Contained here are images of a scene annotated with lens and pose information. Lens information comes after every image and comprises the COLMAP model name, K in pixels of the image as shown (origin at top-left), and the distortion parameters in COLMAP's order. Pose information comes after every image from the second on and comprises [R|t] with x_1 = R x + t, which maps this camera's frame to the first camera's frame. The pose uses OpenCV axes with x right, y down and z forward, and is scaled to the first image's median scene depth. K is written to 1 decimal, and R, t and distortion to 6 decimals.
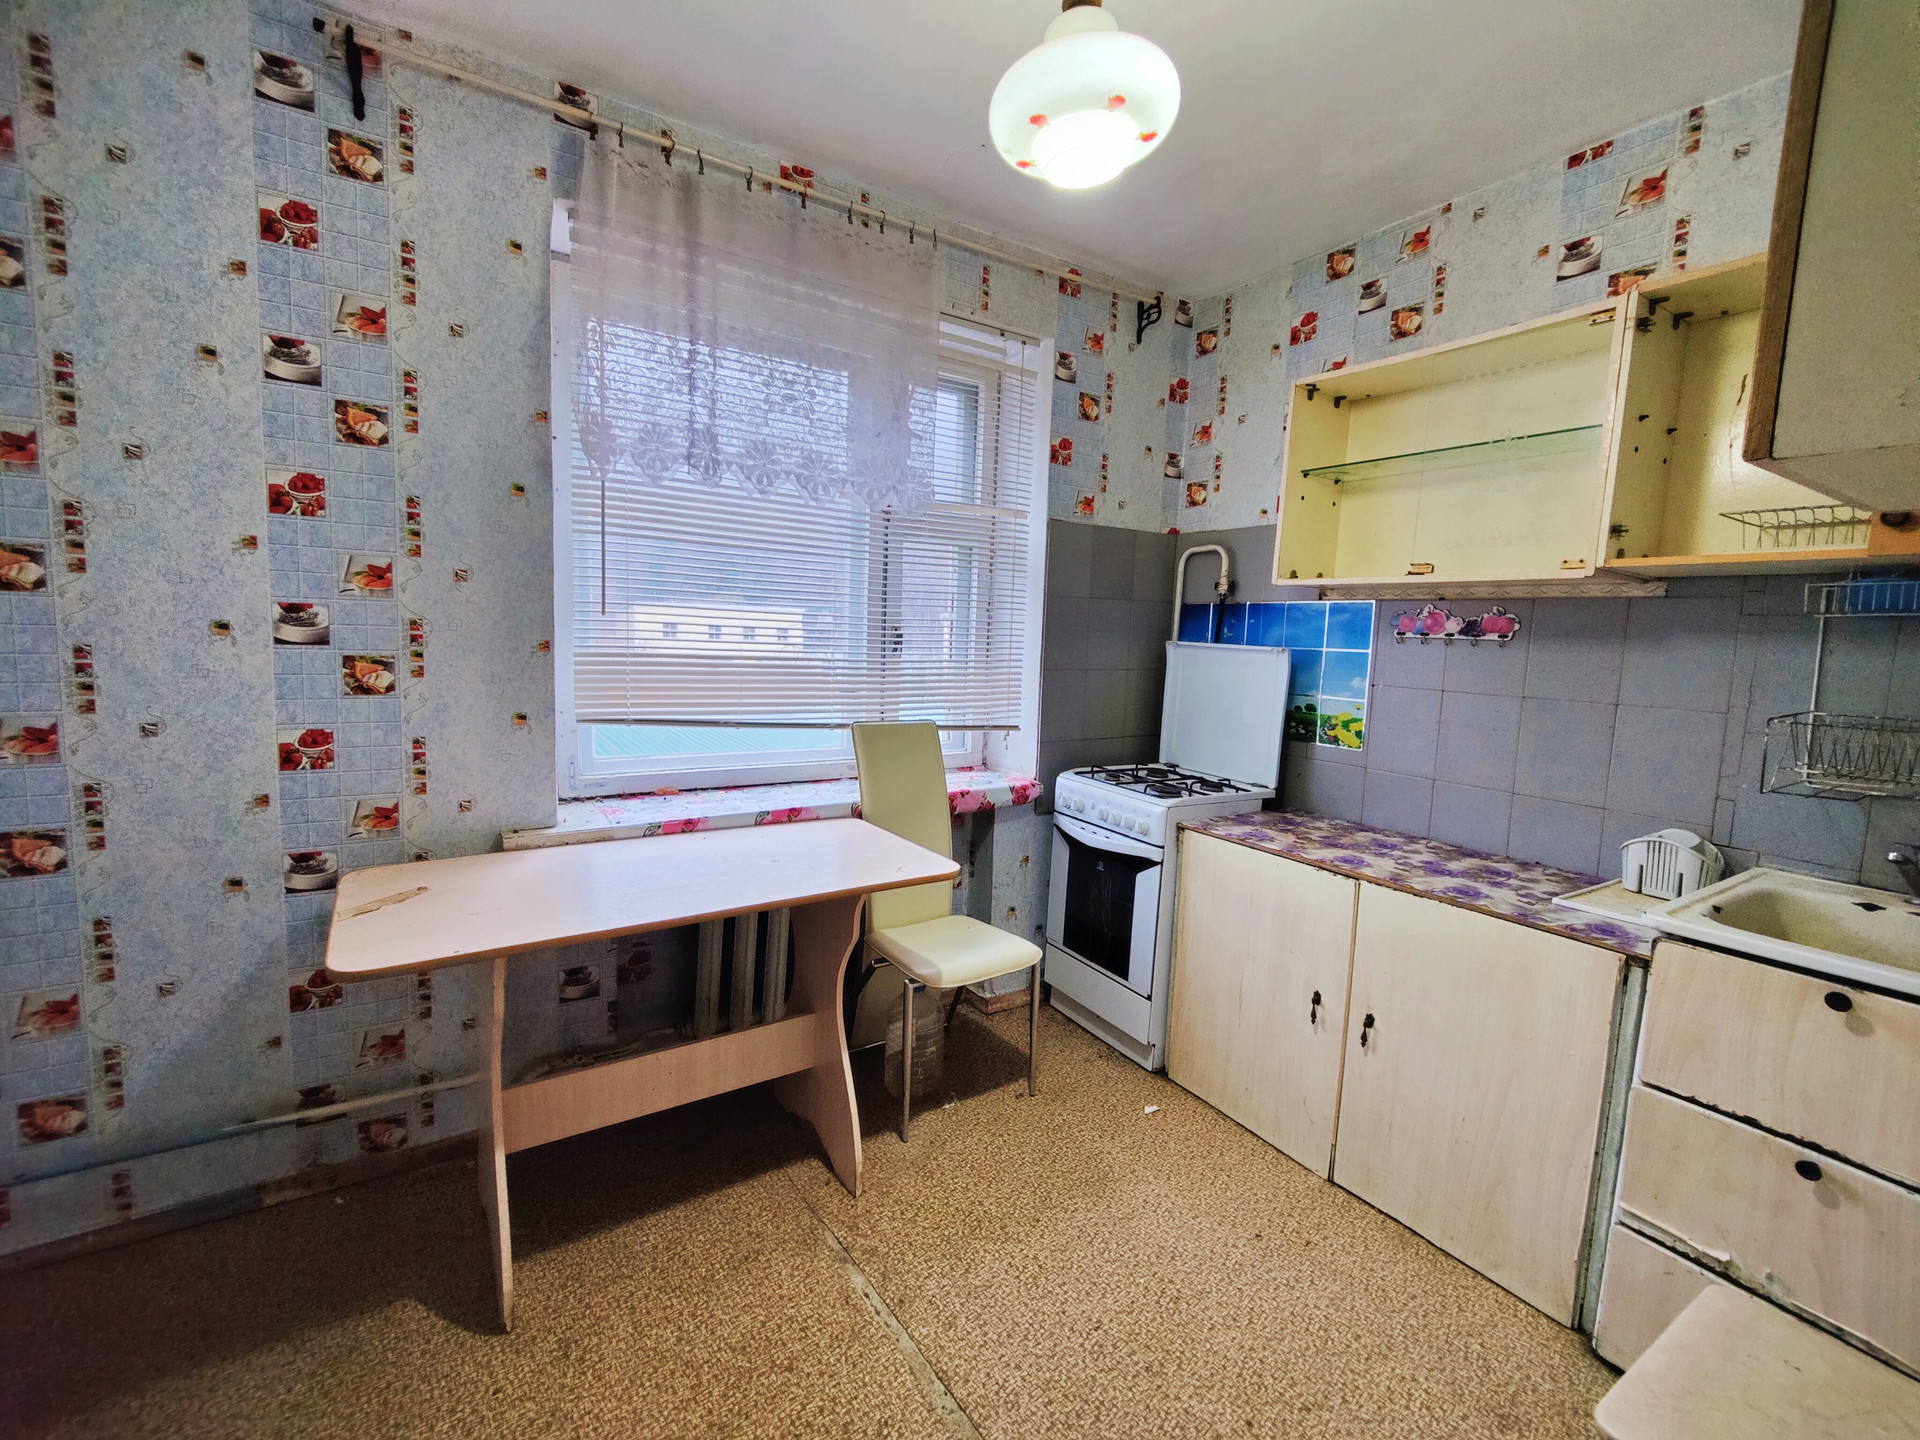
lens RADIAL K [[848.1, 0, 954.5], [0, 848.1, 714.9], [0, 0, 1]] dist [0.018065, -0.013864]
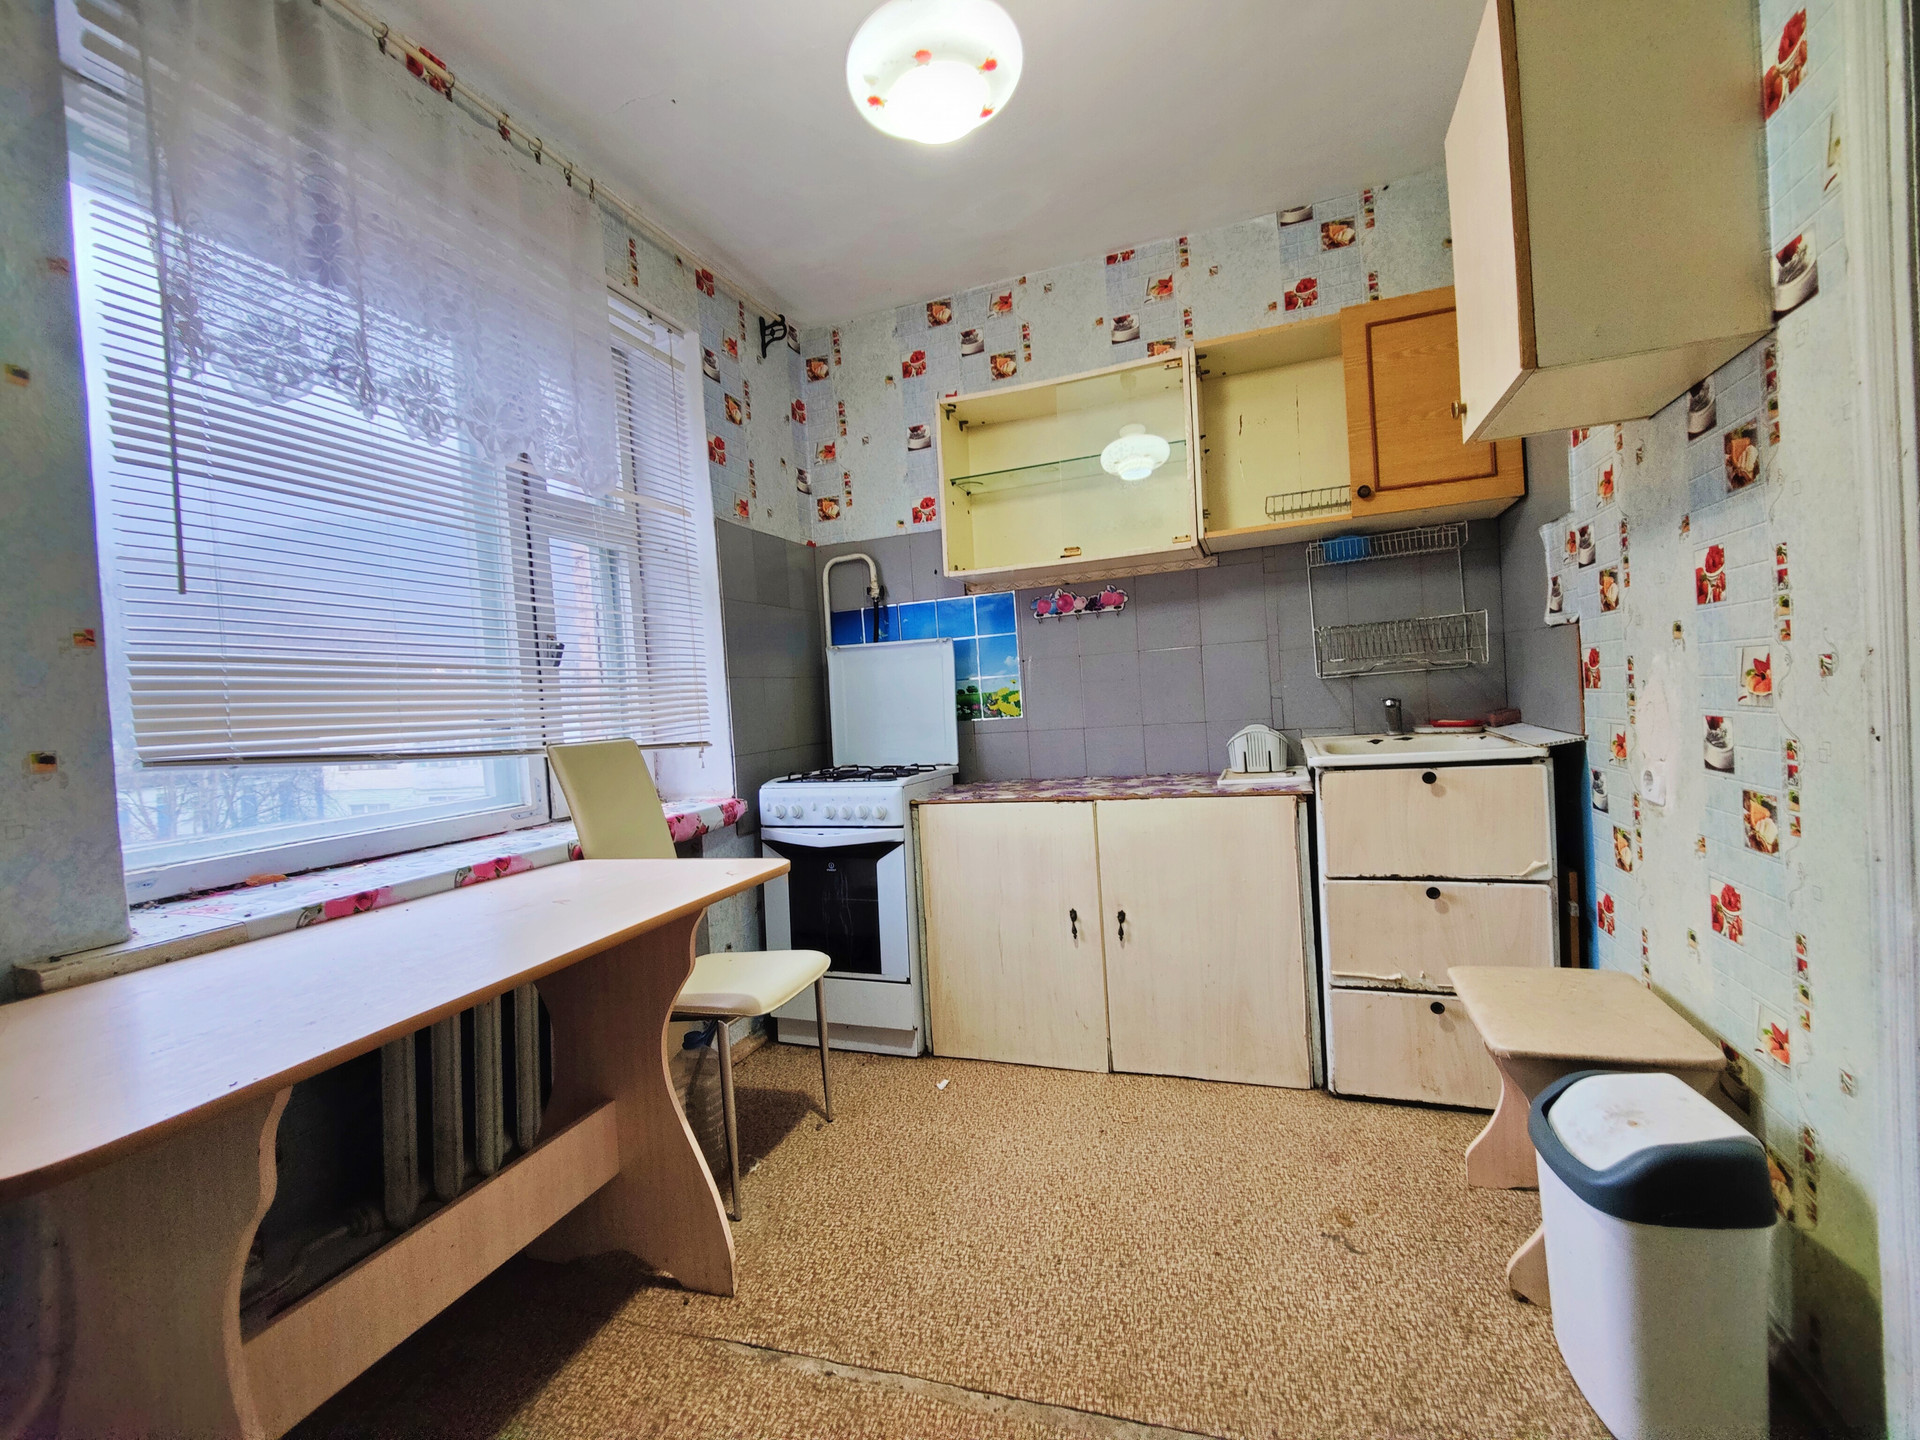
lens RADIAL K [[847.7, 0, 952.2], [0, 847.7, 719.0], [0, 0, 1]] dist [0.033675, -0.028497]
pose [[0.781652, -0.096314, 0.616234, -0.315466], [0.159779, 0.985957, -0.048569, 0.084830], [-0.602902, 0.136425, 0.786064, 0.139298]]
